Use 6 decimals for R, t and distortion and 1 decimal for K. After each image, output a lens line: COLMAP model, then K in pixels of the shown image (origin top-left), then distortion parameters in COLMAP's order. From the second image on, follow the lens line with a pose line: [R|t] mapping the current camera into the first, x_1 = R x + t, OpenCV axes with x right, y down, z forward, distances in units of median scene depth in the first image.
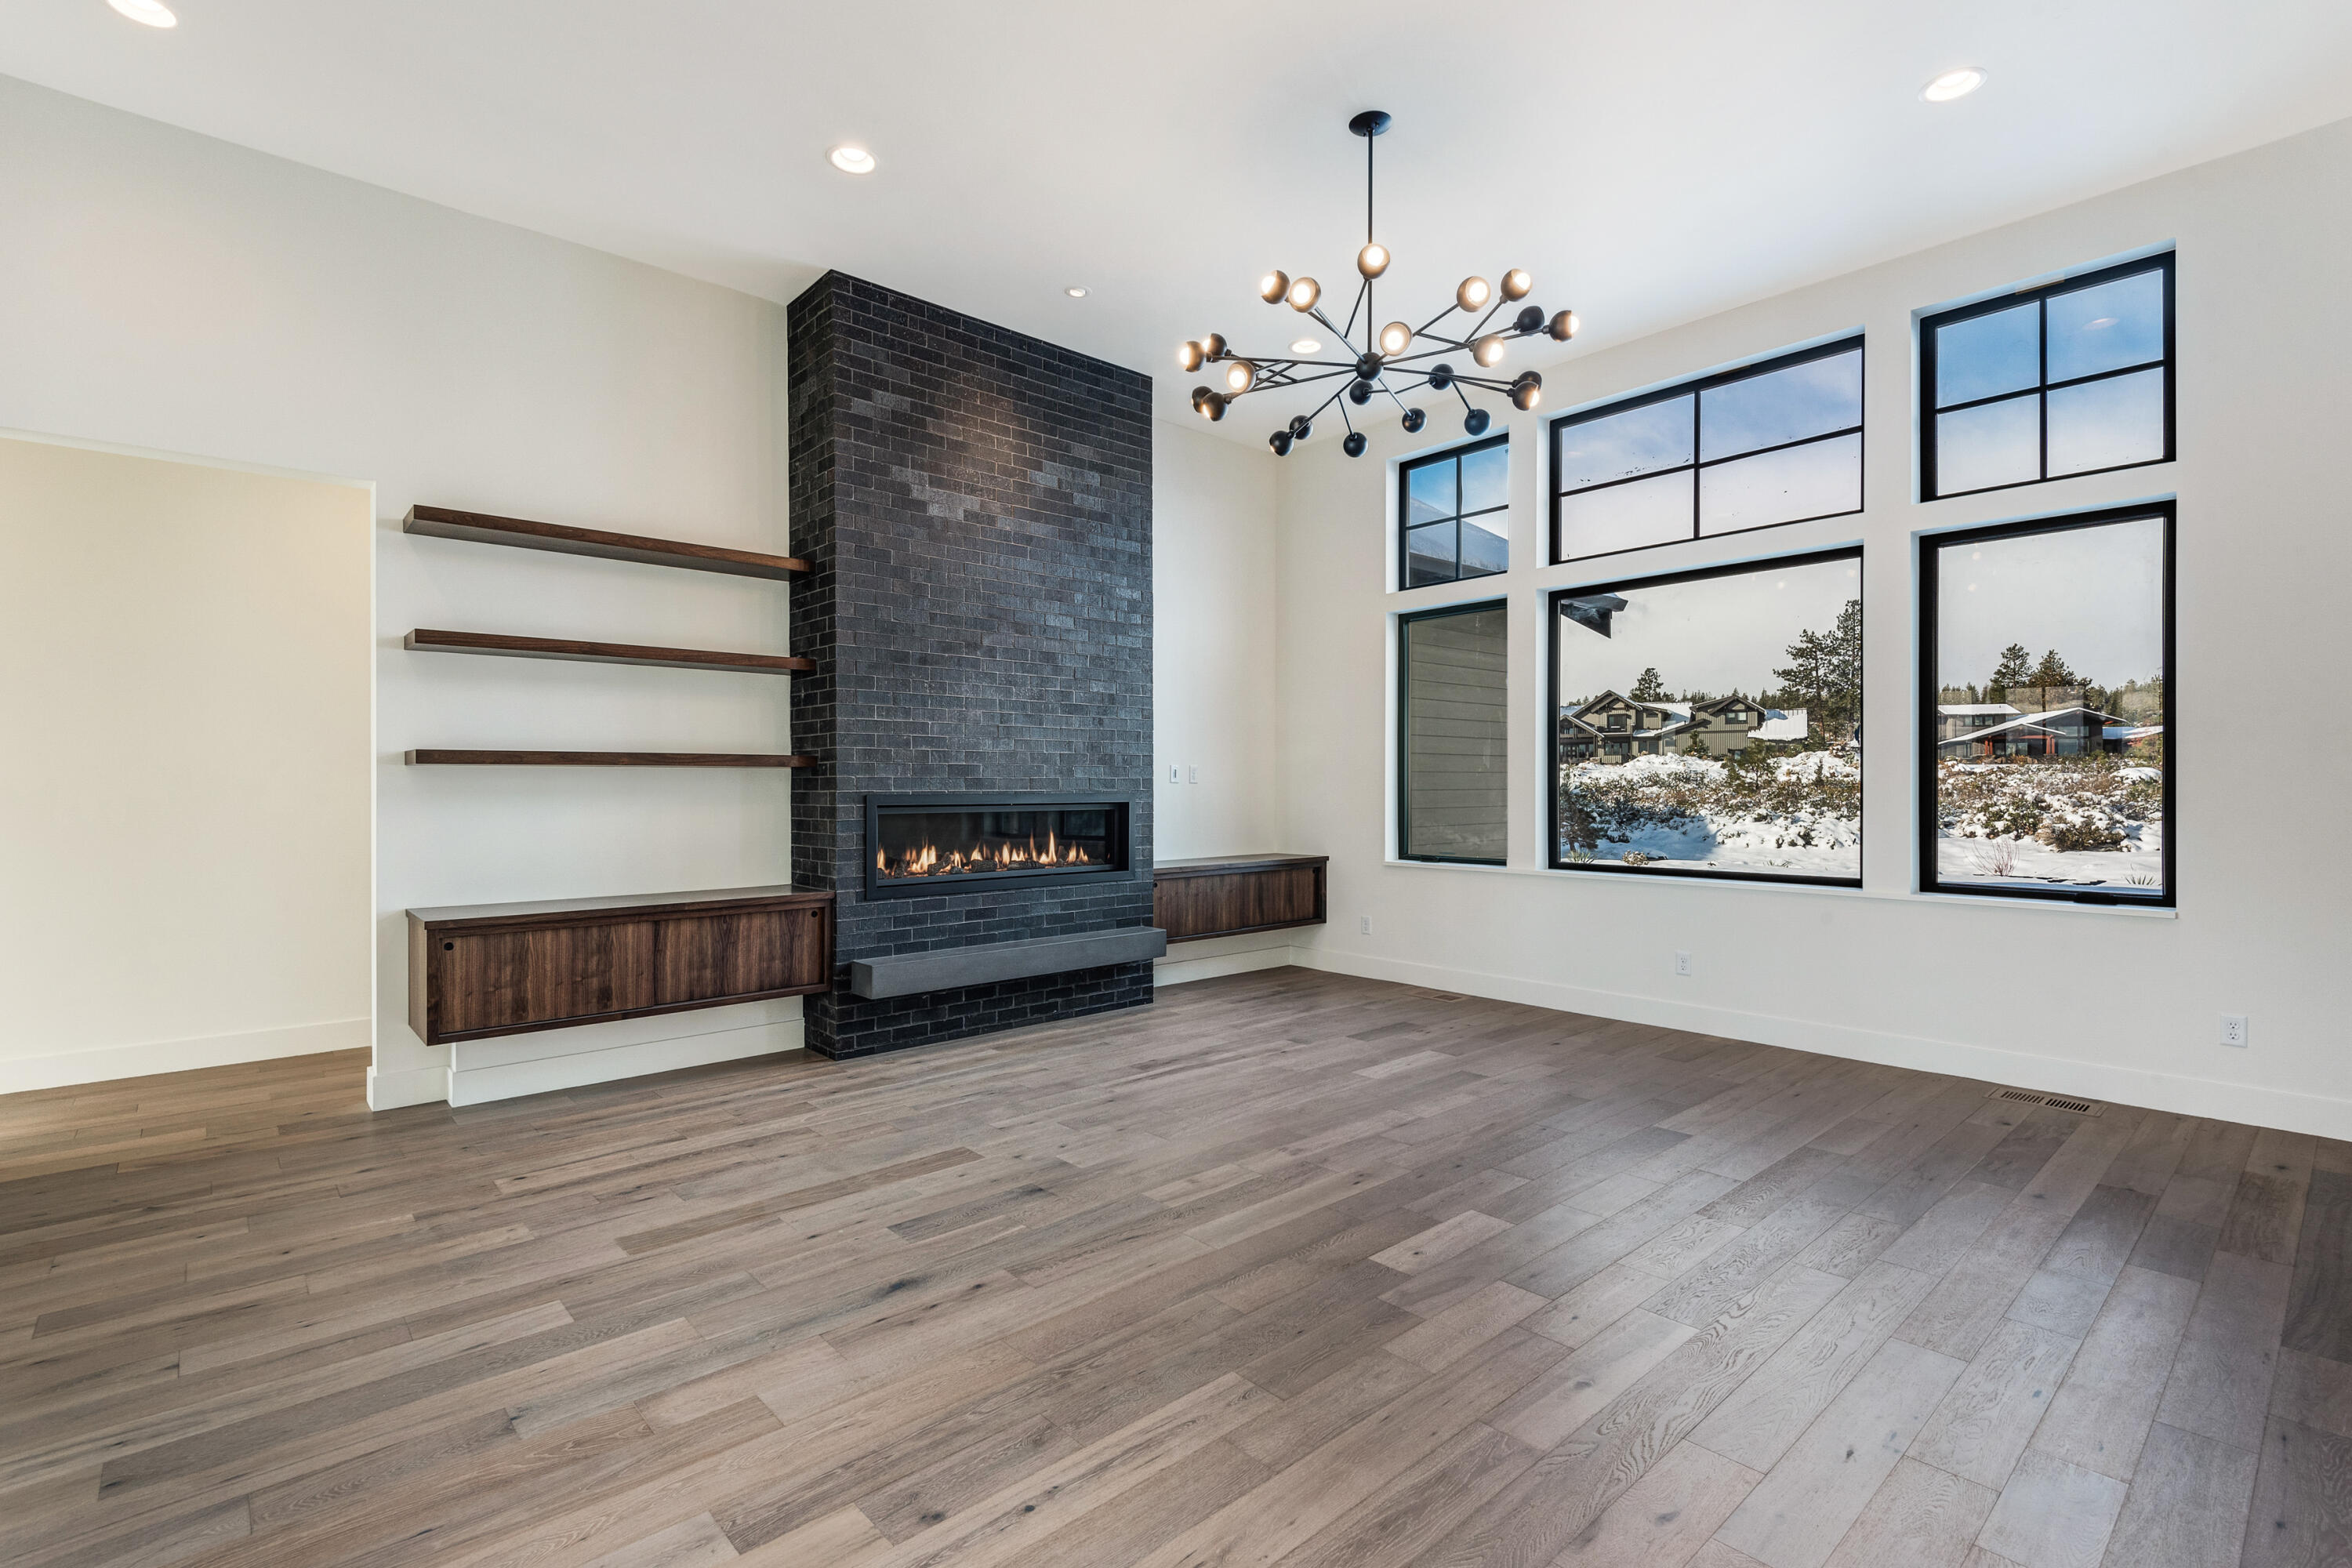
lens RADIAL K [[1081.4, 0, 1182.2], [0, 1081.4, 795.0], [0, 0, 1]] dist [0.037392, 0.000126]
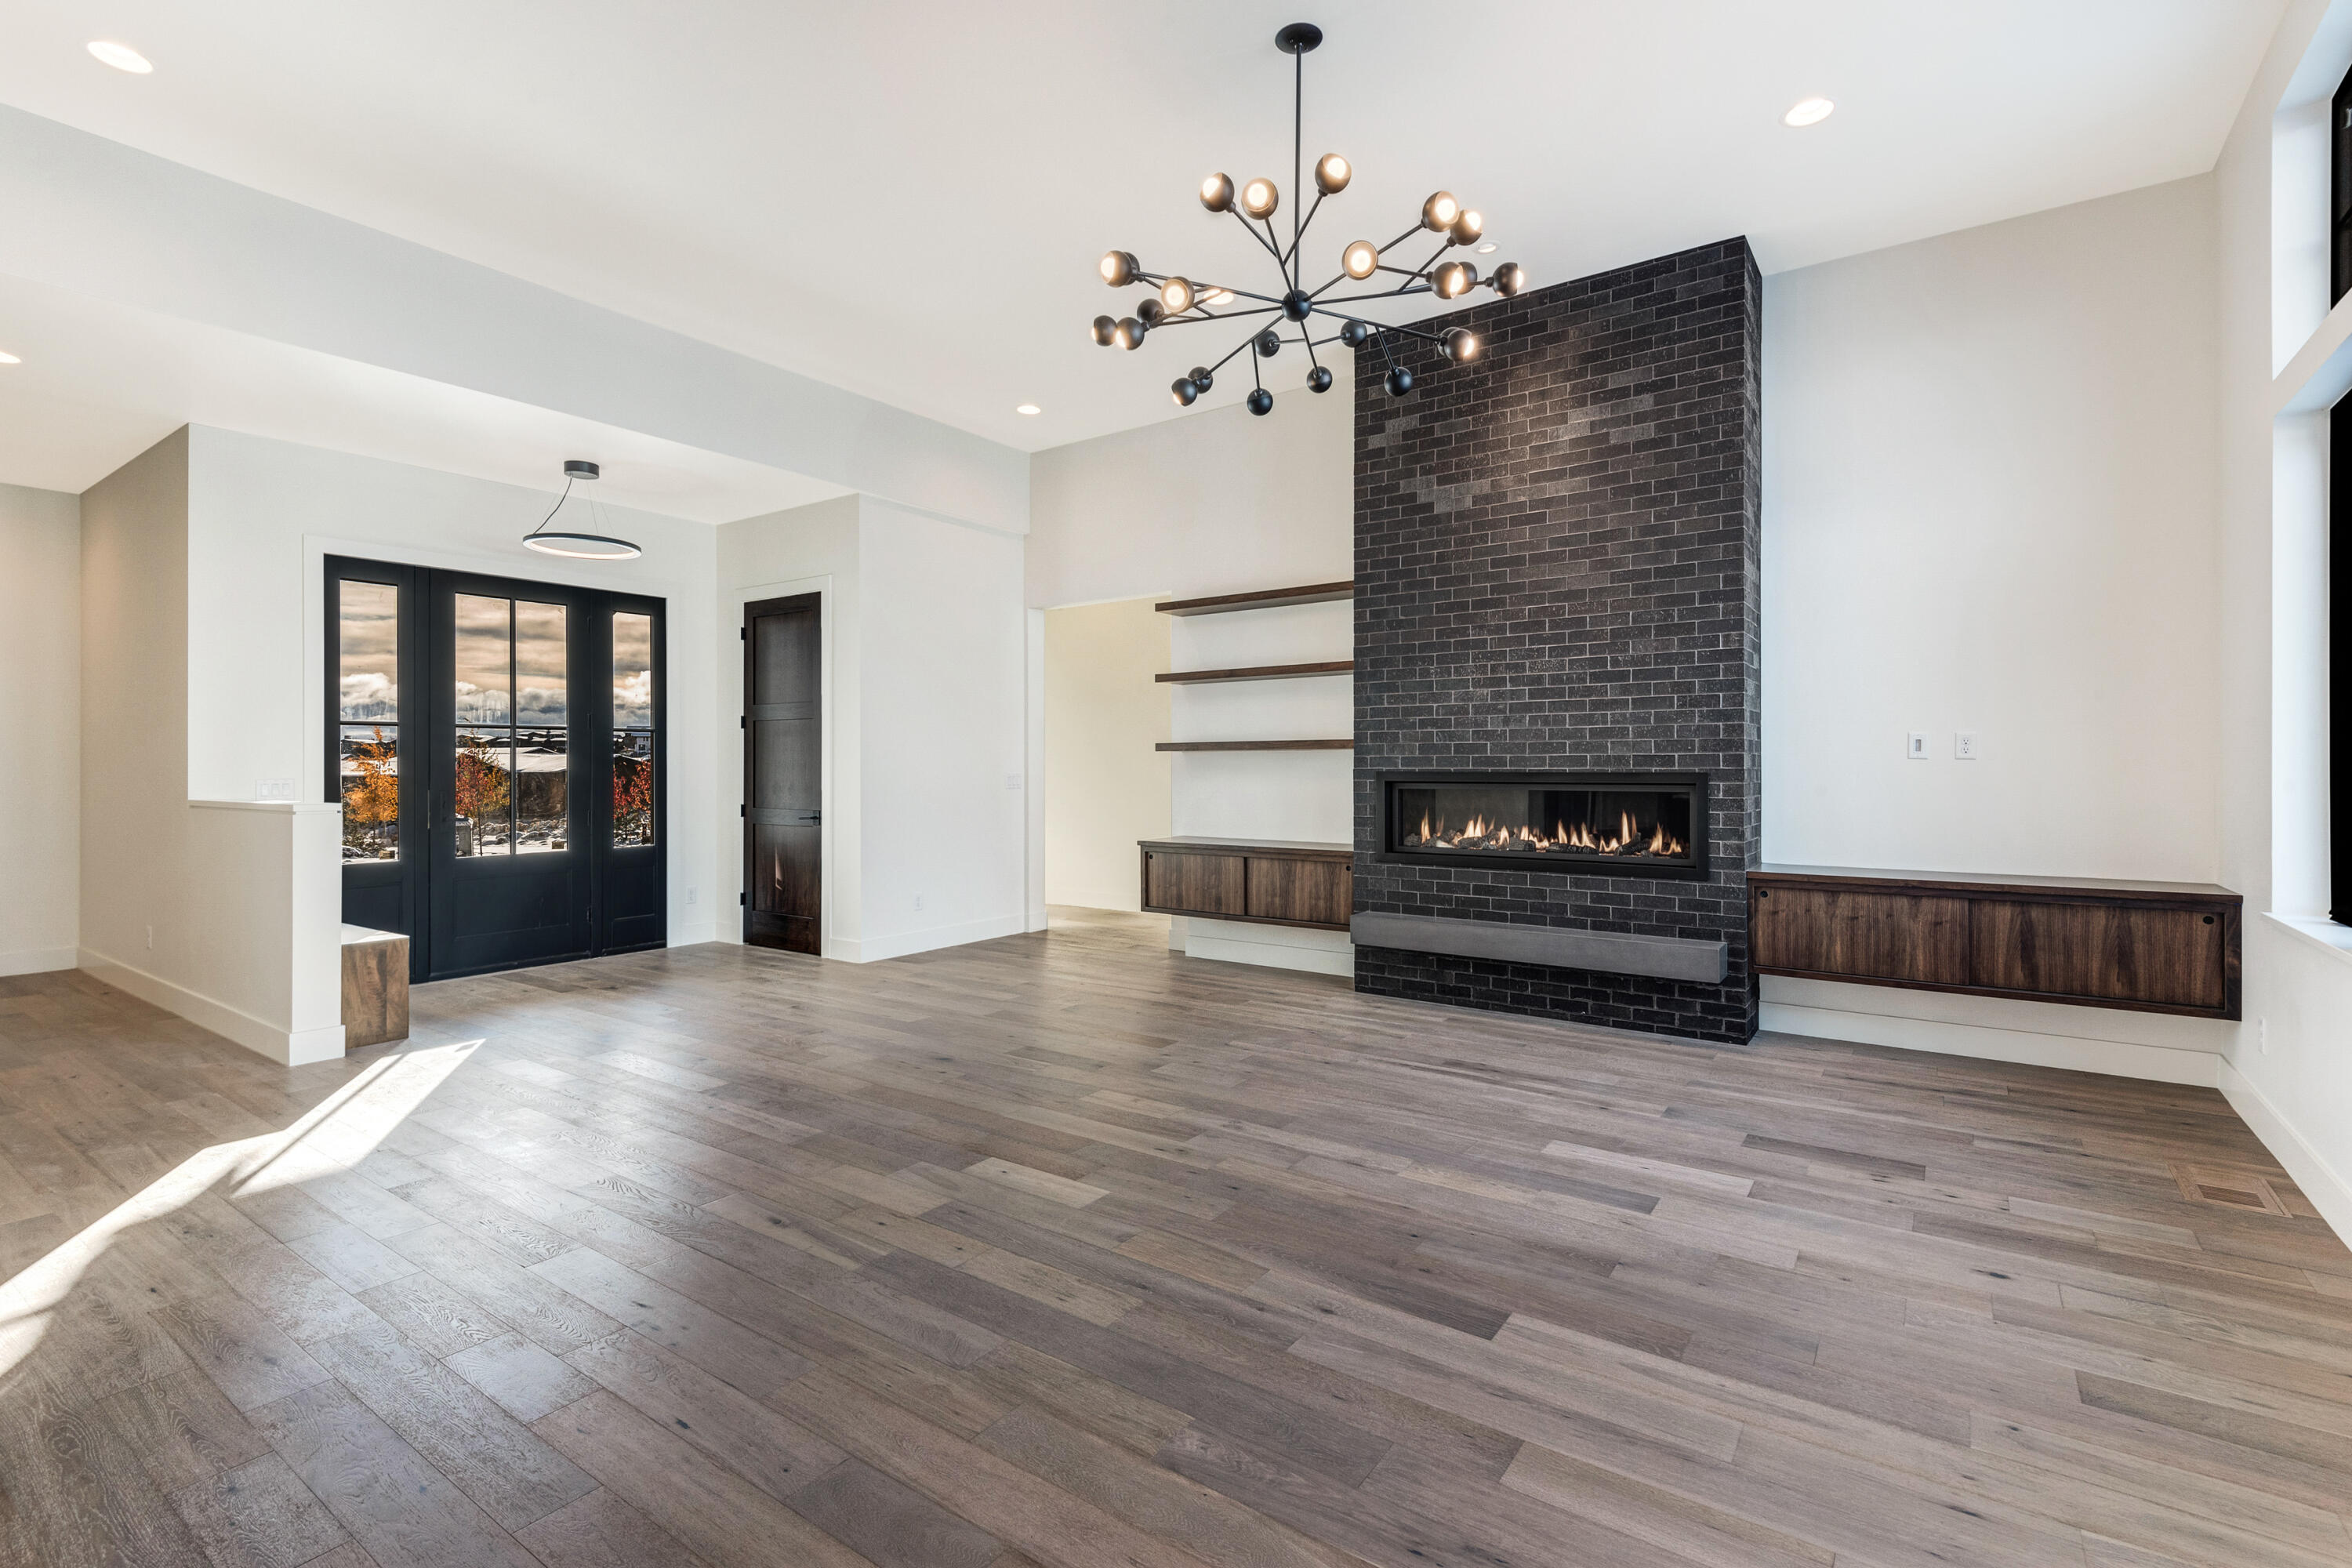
lens RADIAL K [[1081.4, 0, 1180.6], [0, 1081.4, 766.9], [0, 0, 1]] dist [0.037392, 0.000126]
pose [[0.207717, 0.003911, -0.978181, 0.804496], [-0.005601, 0.999980, 0.002809, -0.006981], [0.978173, 0.004896, 0.207735, 0.550309]]
